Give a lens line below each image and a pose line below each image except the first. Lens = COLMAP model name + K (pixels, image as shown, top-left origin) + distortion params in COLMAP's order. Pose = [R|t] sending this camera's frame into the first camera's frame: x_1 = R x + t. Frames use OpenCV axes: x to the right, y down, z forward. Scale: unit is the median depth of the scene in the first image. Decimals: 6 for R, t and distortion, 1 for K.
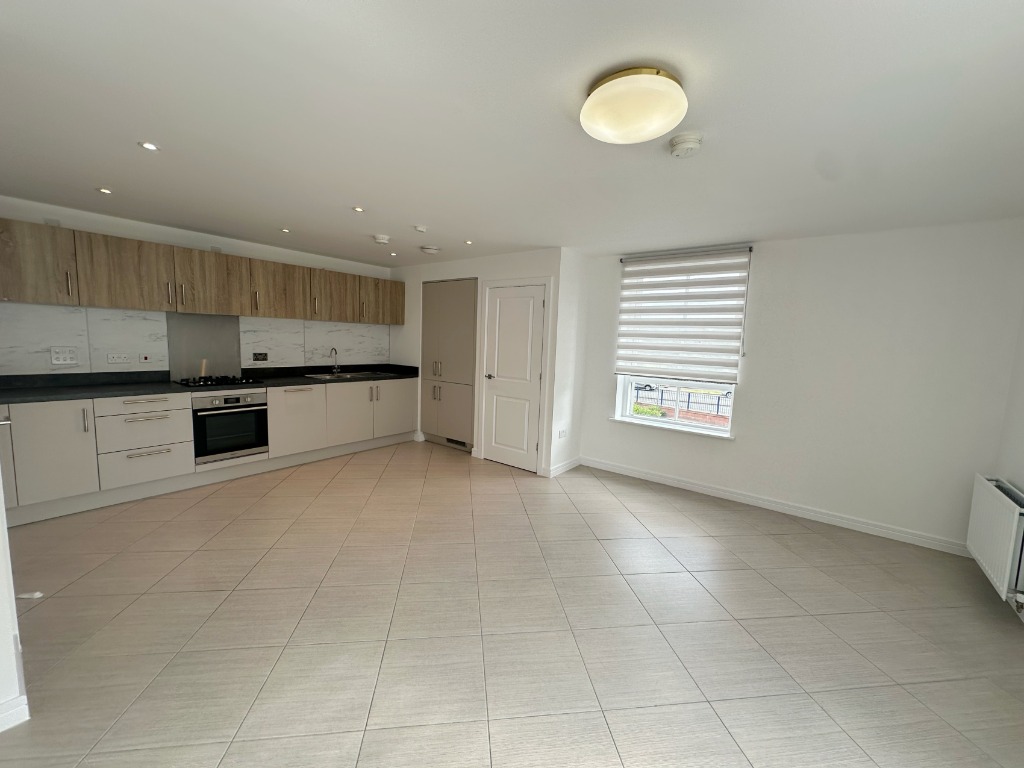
lens RADIAL K [[408.0, 0, 512.0], [0, 408.0, 384.0], [0, 0, 1]] dist [-0.001189, -0.000108]
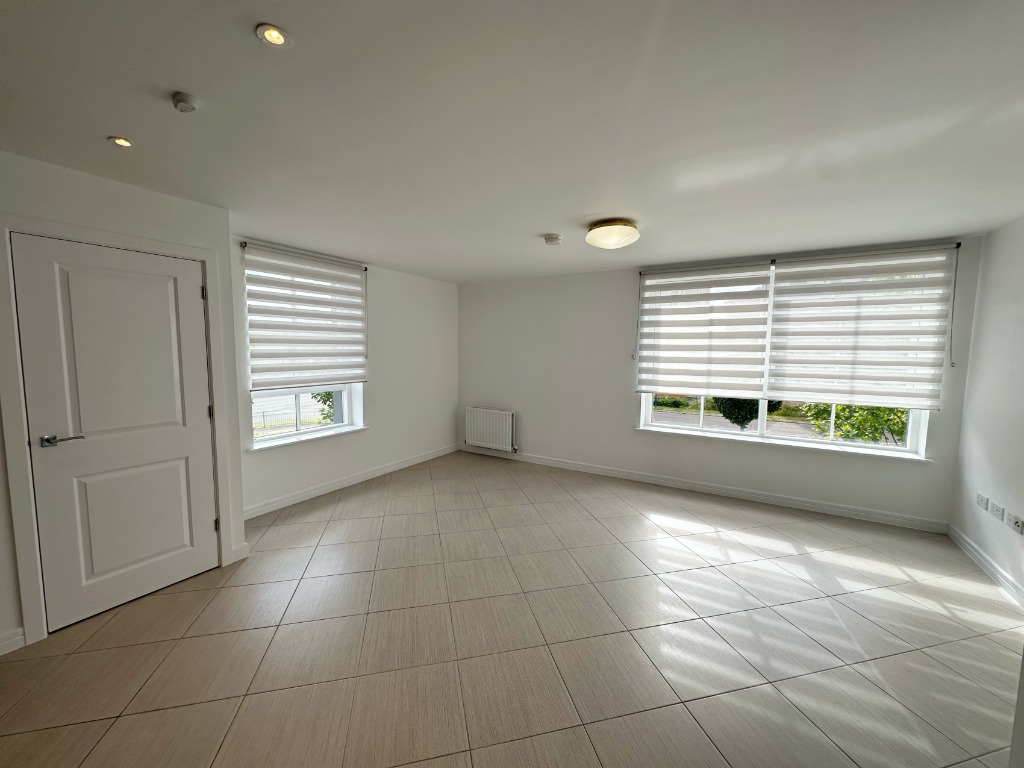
lens RADIAL K [[408.0, 0, 512.0], [0, 408.0, 384.0], [0, 0, 1]] dist [-0.001189, -0.000108]
pose [[-0.109110, -0.125845, 0.986031, -0.632831], [0.097650, 0.985799, 0.136621, -0.107561], [-0.989222, 0.111193, -0.095272, 0.660595]]
